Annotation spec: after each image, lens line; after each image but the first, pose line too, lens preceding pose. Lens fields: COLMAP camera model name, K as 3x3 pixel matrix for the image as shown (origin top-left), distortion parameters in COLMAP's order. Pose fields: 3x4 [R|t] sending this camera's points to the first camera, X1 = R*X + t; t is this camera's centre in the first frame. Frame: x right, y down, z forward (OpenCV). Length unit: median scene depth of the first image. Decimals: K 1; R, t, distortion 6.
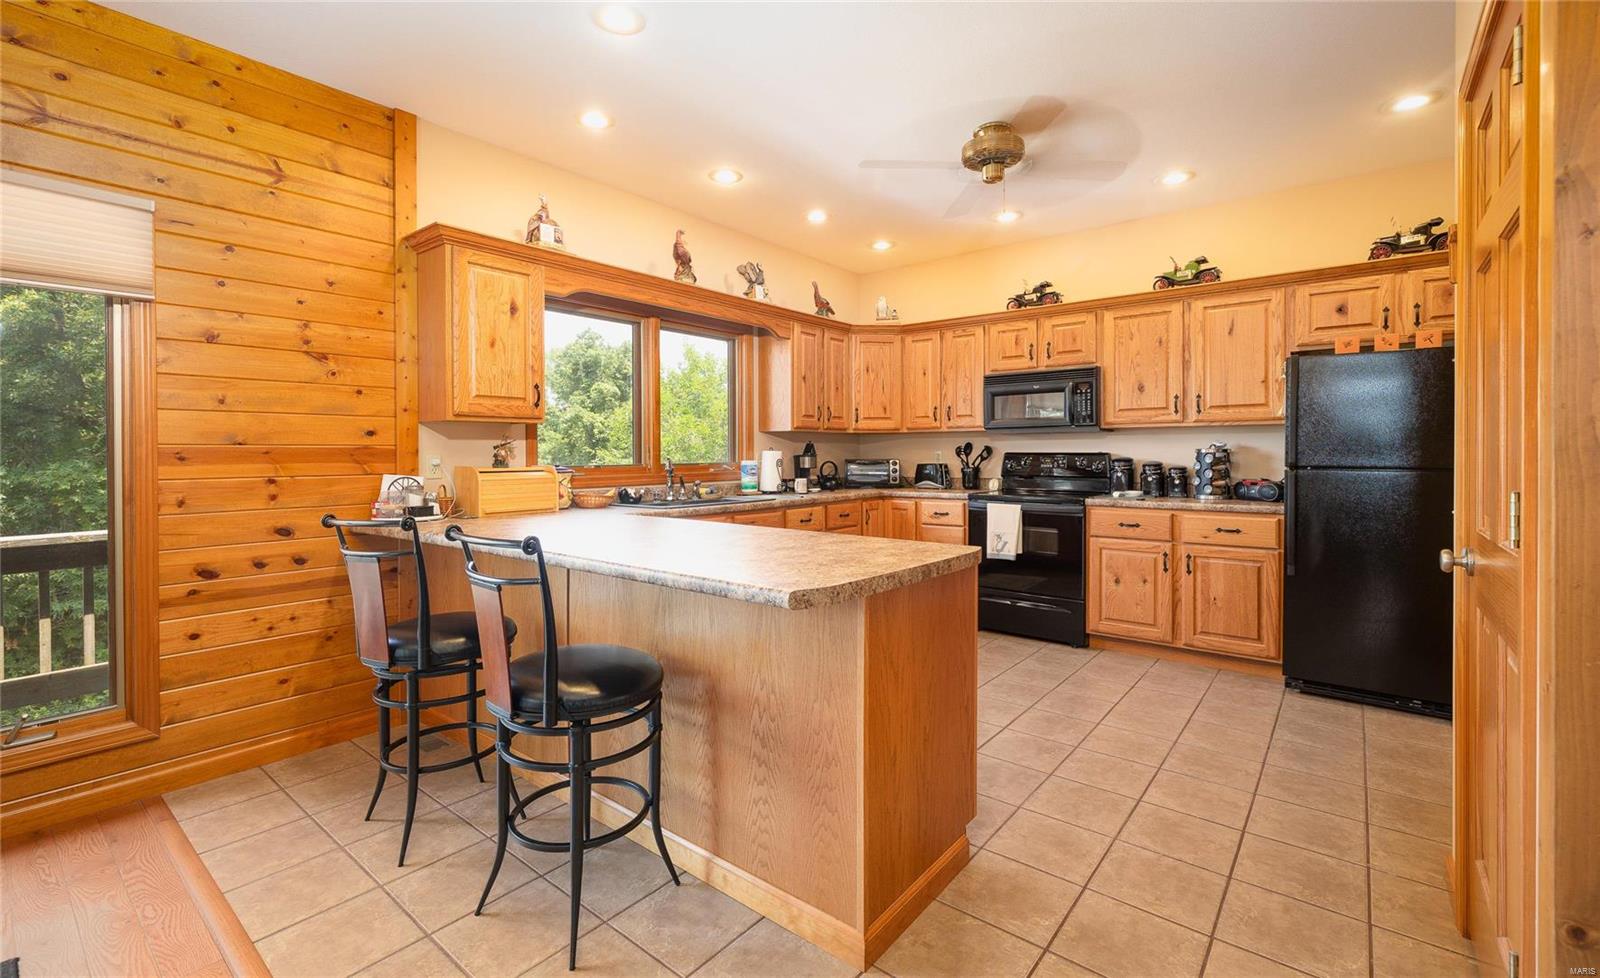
lens RADIAL K [[688.8, 0, 795.9], [0, 688.8, 462.4], [0, 0, 1]] dist [-0.002875, 0.000613]
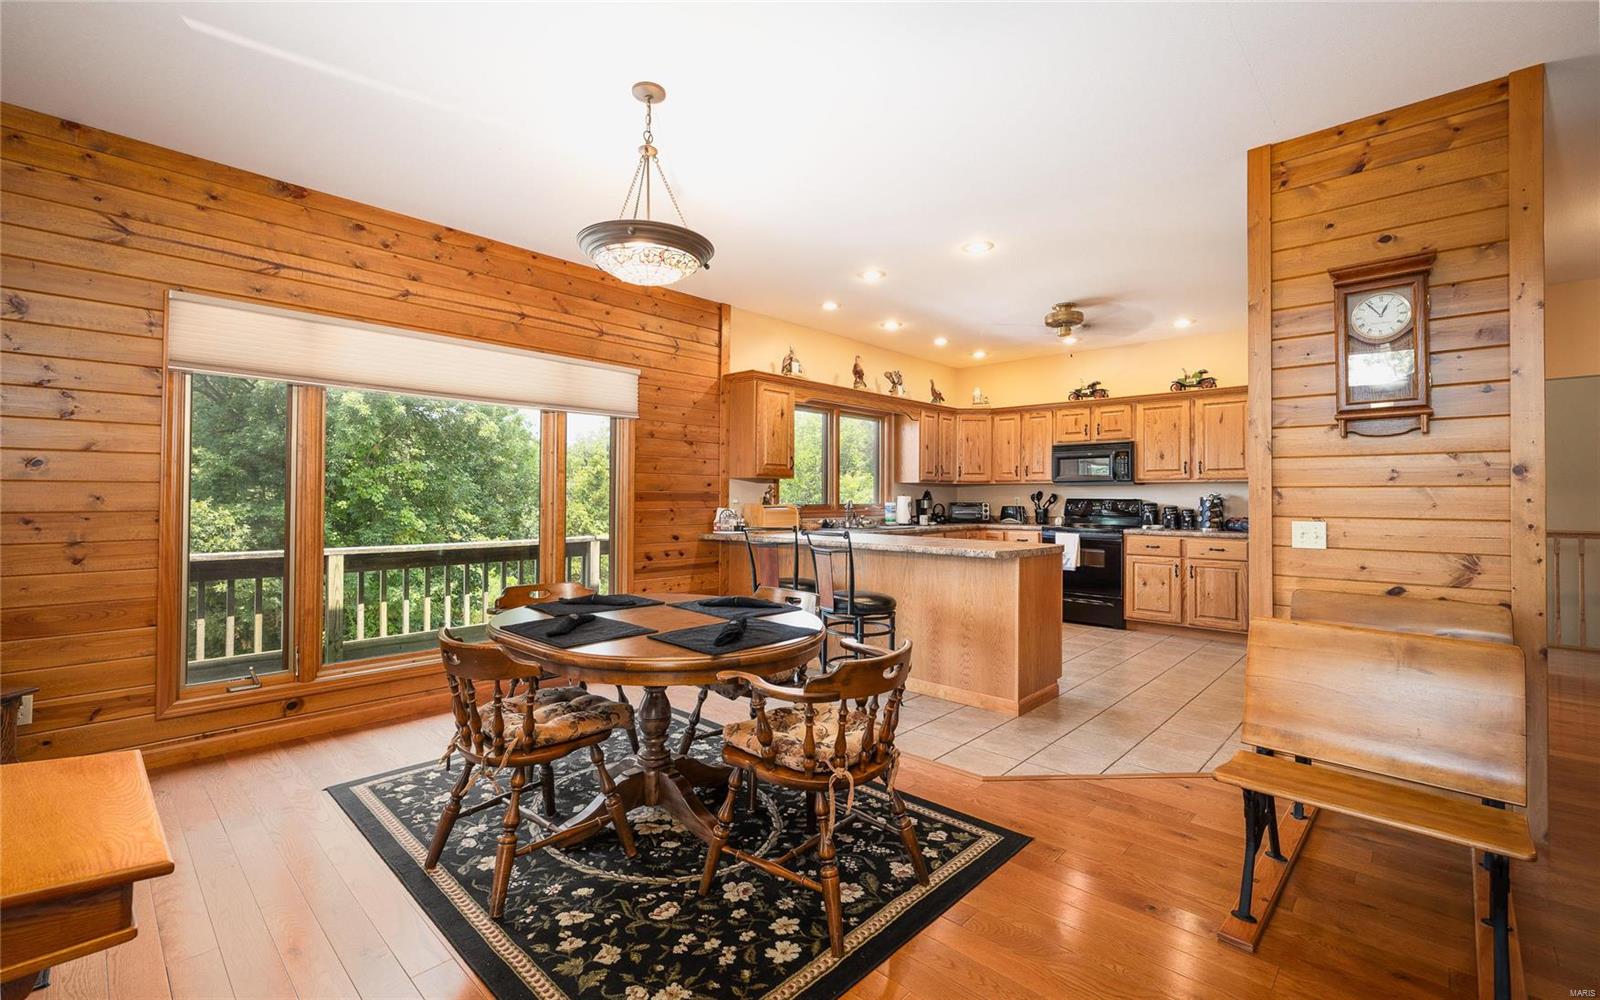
lens RADIAL K [[669.5, 0, 795.0], [0, 669.5, 492.8], [0, 0, 1]] dist [-0.001081, -0.000326]
pose [[0.997213, 0.007612, -0.074222, -0.182005], [-0.009135, 0.999754, -0.020204, 0.008106], [0.074050, 0.020825, 0.997037, -0.497756]]
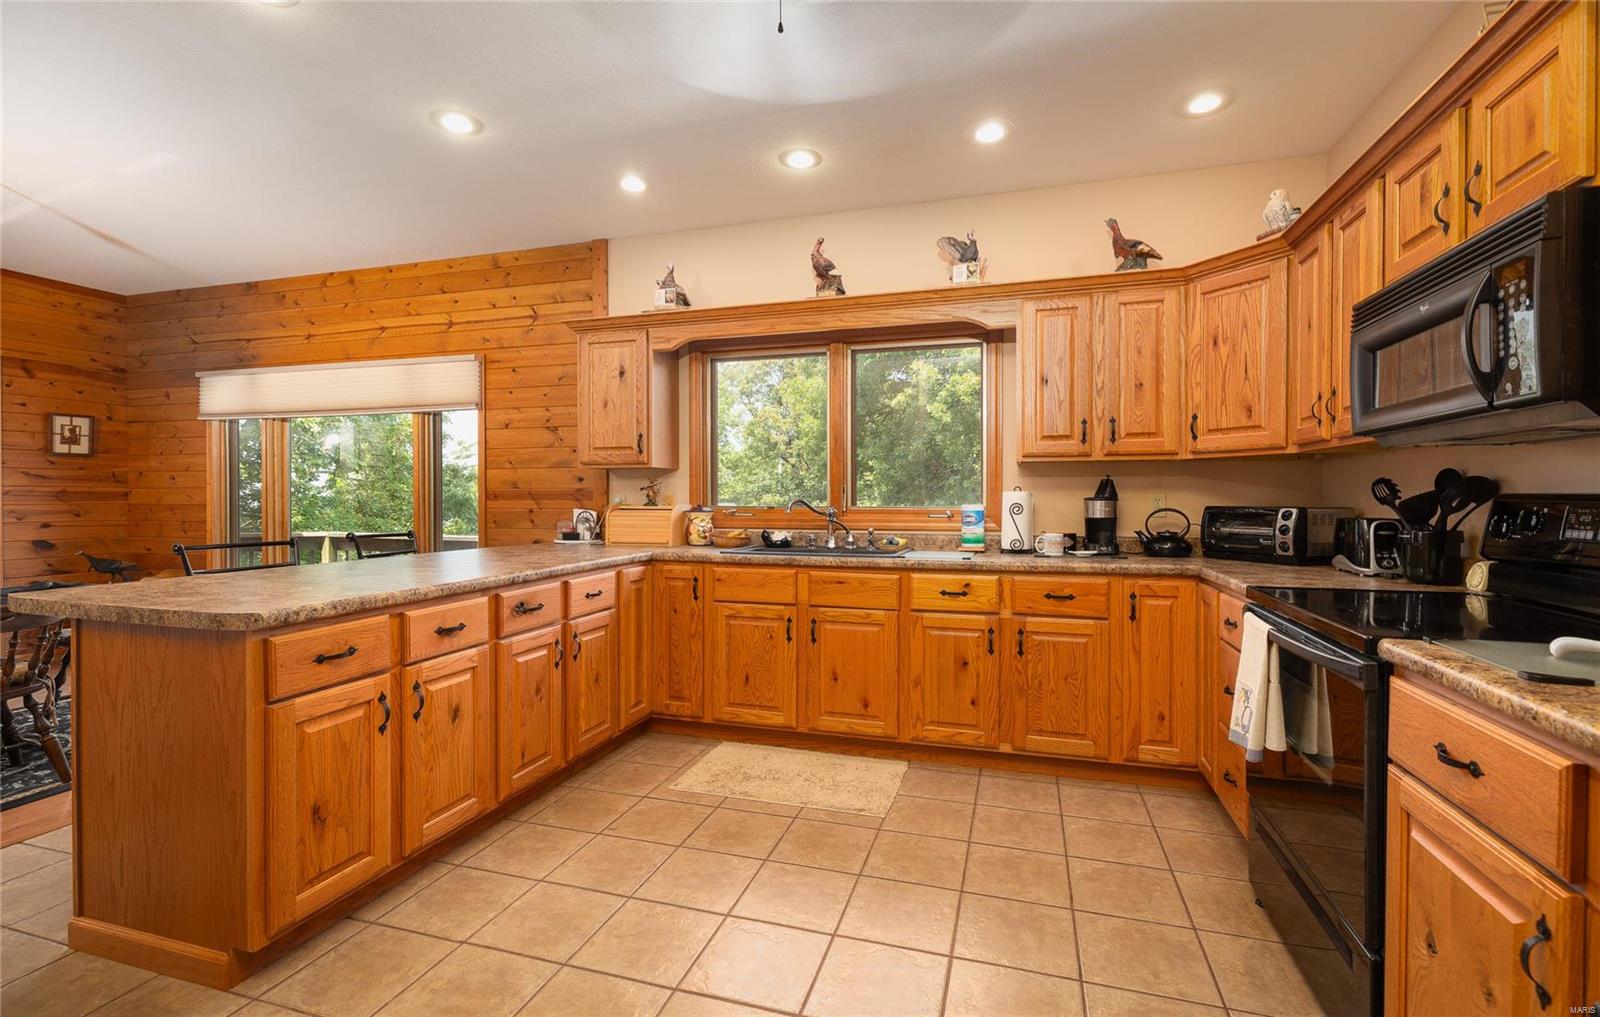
lens RADIAL K [[712.8, 0, 795.4], [0, 712.8, 506.4], [0, 0, 1]] dist [0.003311, 0.000367]
pose [[0.372119, 0.013095, -0.928093, 0.619344], [-0.016885, 0.999831, 0.007337, -0.003798], [0.928031, 0.012940, 0.372277, 0.594832]]
